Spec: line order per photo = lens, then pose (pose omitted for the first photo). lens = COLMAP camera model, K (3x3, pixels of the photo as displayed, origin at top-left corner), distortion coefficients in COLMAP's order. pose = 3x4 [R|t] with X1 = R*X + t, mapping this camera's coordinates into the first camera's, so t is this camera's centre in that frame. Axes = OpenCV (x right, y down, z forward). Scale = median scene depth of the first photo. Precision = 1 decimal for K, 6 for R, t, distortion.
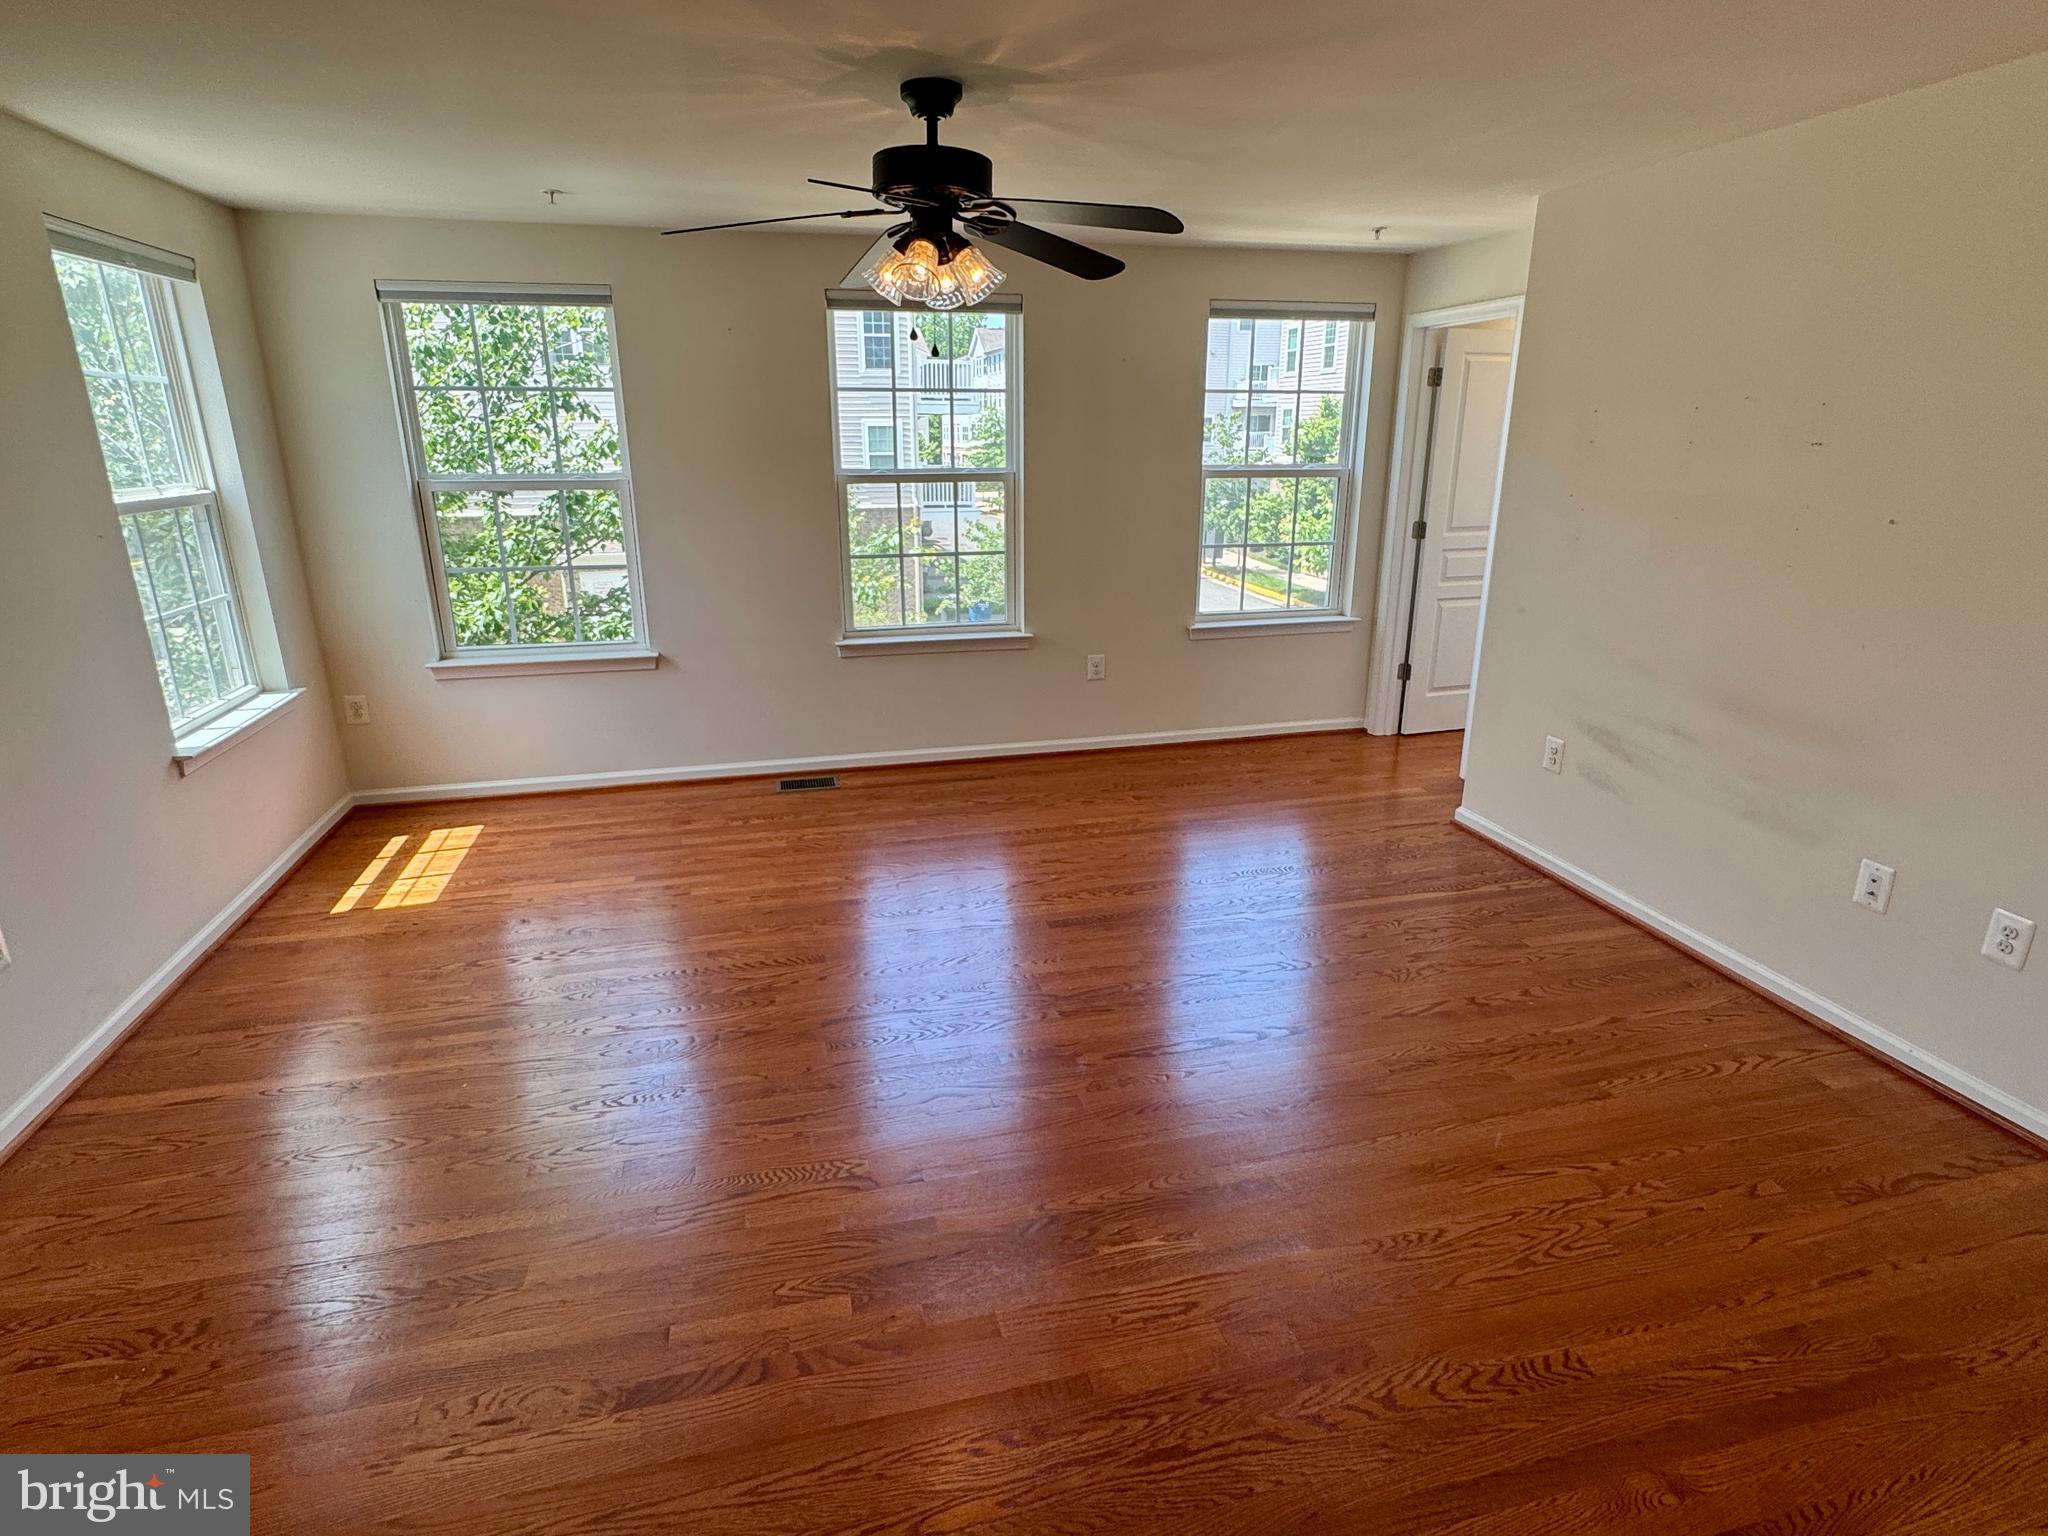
lens RADIAL K [[1063.3, 0, 1024.0], [0, 1063.3, 768.0], [0, 0, 1]] dist [0.000588, -0.000405]
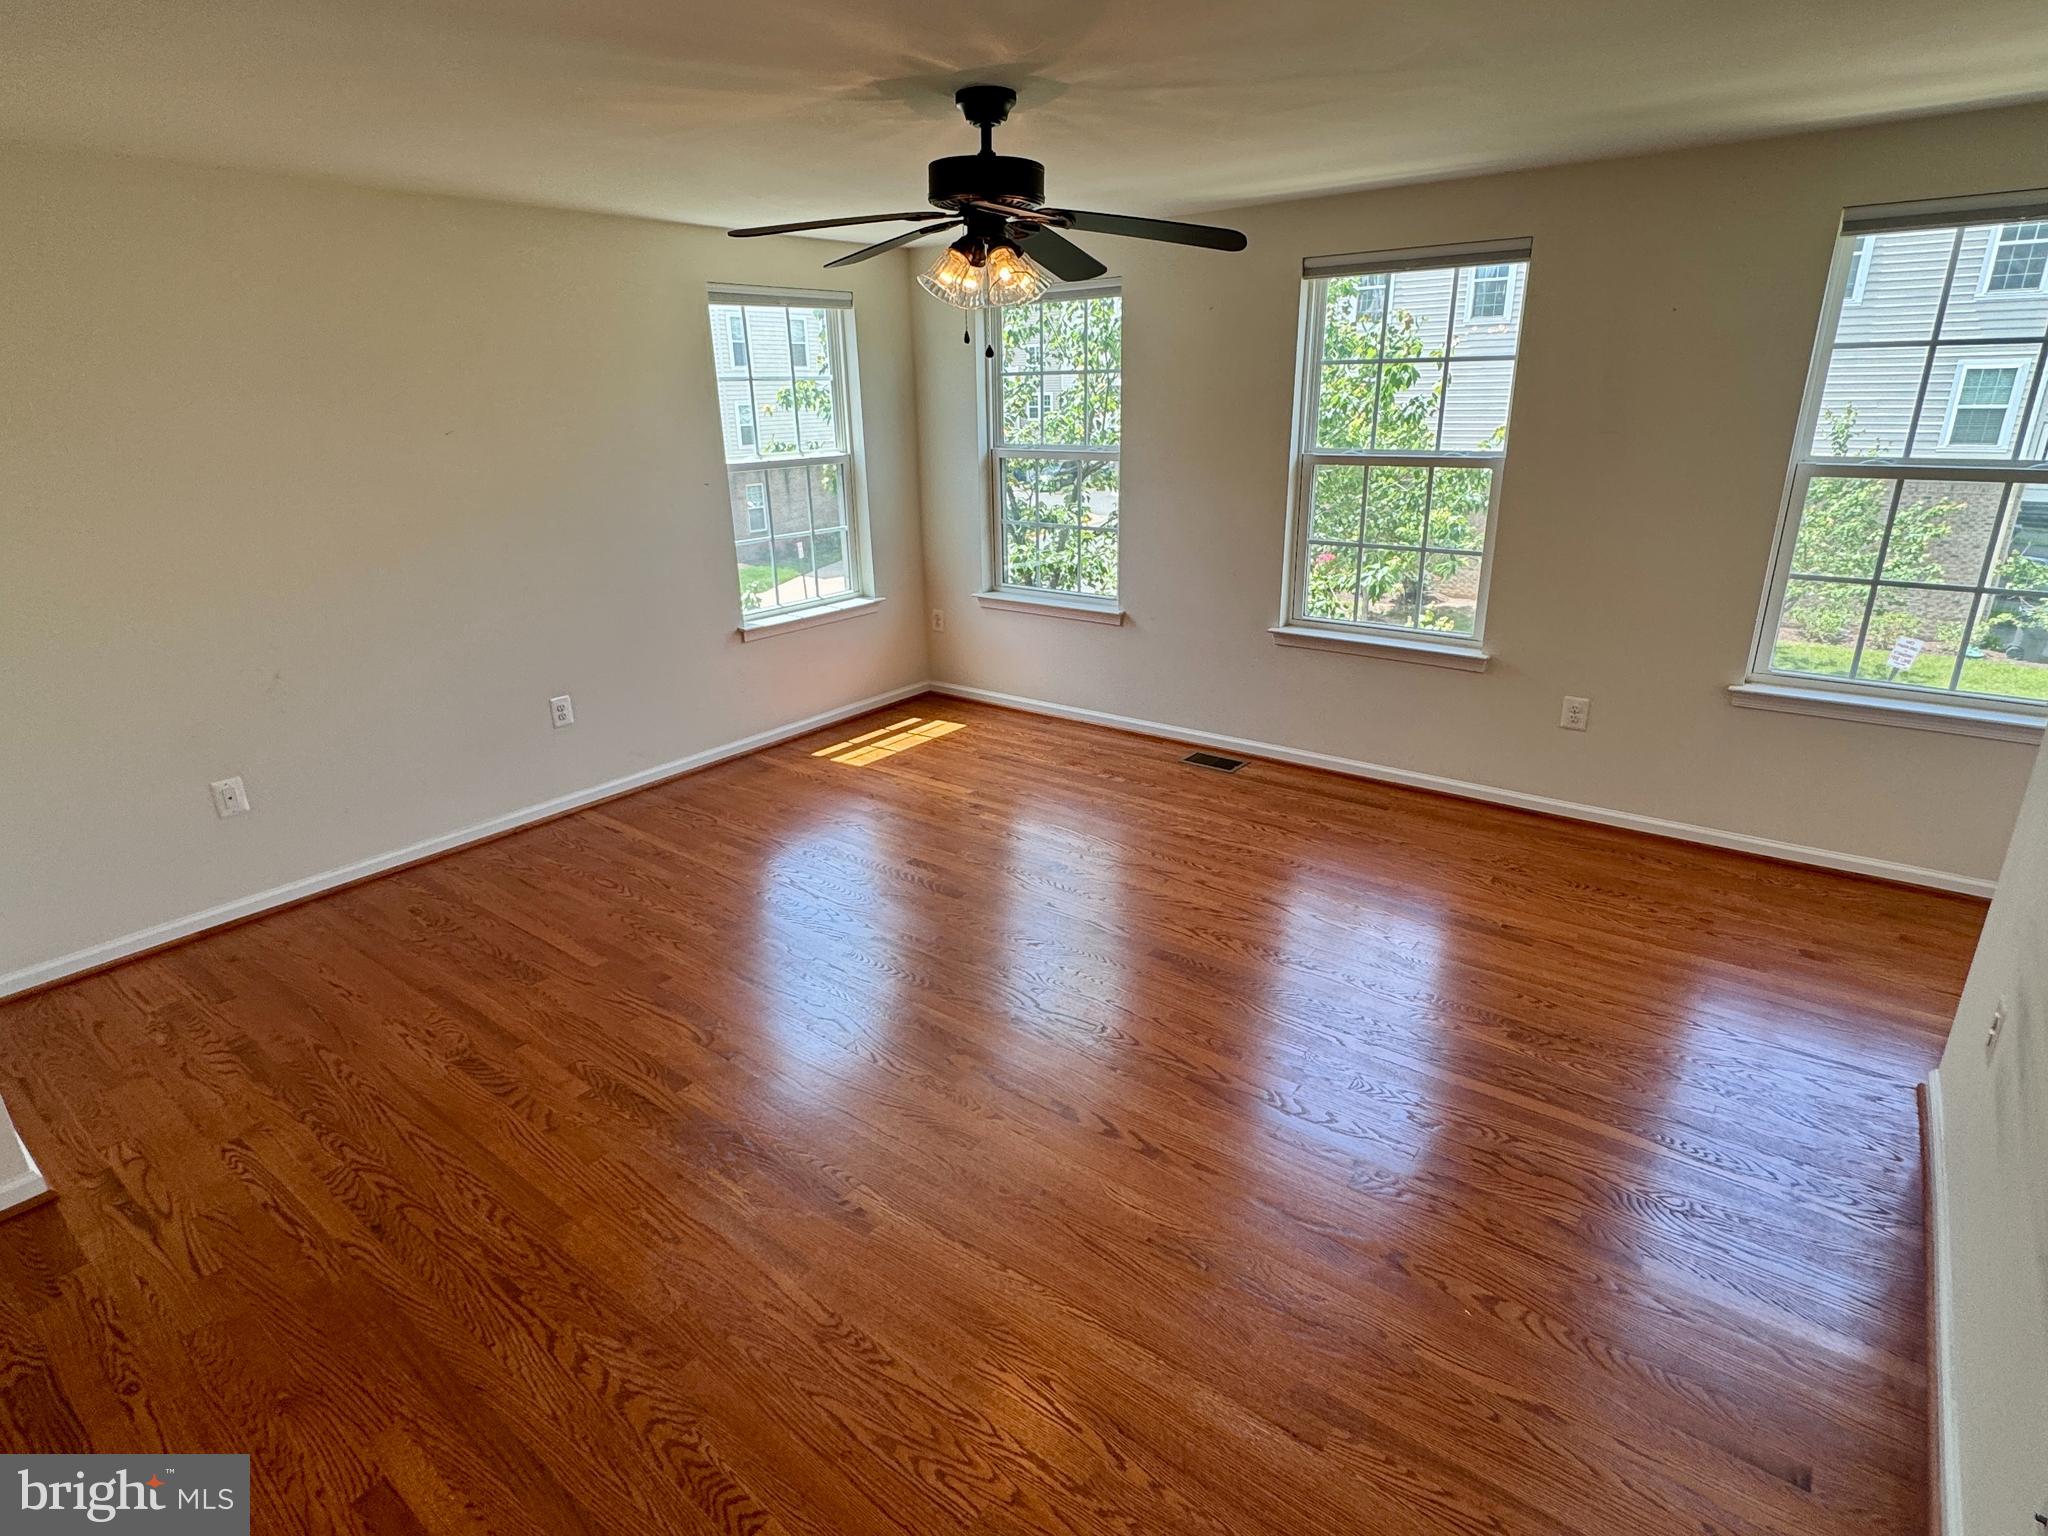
lens RADIAL K [[1063.3, 0, 1024.0], [0, 1063.3, 768.0], [0, 0, 1]] dist [0.000588, -0.000405]
pose [[0.619060, 0.254165, -0.743078, 0.487614], [-0.220155, 0.964407, 0.146458, -0.097409], [0.753855, 0.072926, 0.652981, 0.228911]]
